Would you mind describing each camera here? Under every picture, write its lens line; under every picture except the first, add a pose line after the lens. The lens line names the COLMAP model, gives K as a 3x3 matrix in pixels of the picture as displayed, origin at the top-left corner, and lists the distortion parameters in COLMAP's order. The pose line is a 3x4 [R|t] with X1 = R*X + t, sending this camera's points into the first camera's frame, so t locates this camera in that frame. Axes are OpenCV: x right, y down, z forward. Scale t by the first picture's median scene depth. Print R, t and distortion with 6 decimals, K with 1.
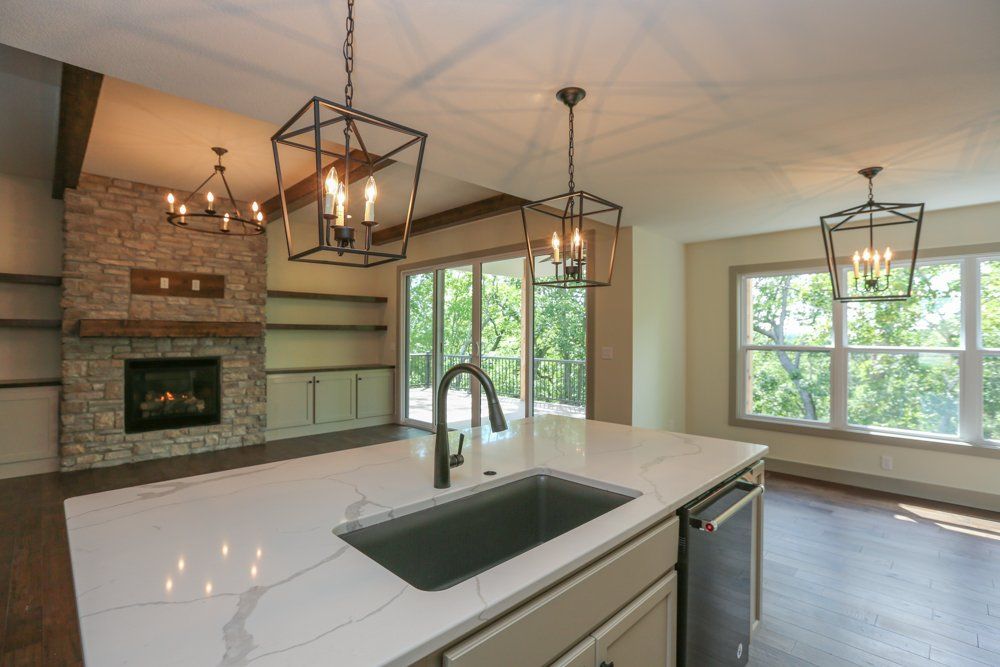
lens RADIAL K [[471.0, 0, 499.3], [0, 471.0, 331.7], [0, 0, 1]] dist [-0.002154, -0.000103]
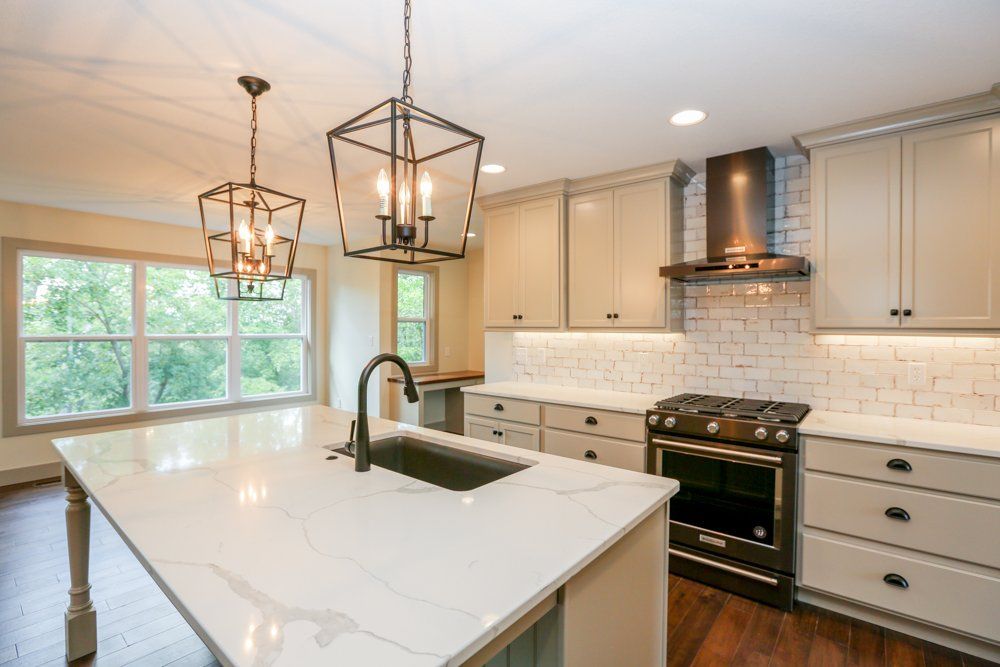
lens RADIAL K [[471.0, 0, 496.6], [0, 471.0, 328.1], [0, 0, 1]] dist [-0.002154, -0.000103]
pose [[-0.087142, -0.012248, 0.996121, -1.295128], [-0.010591, 0.999879, 0.011367, -0.013353], [-0.996140, -0.009559, -0.087261, 0.849609]]
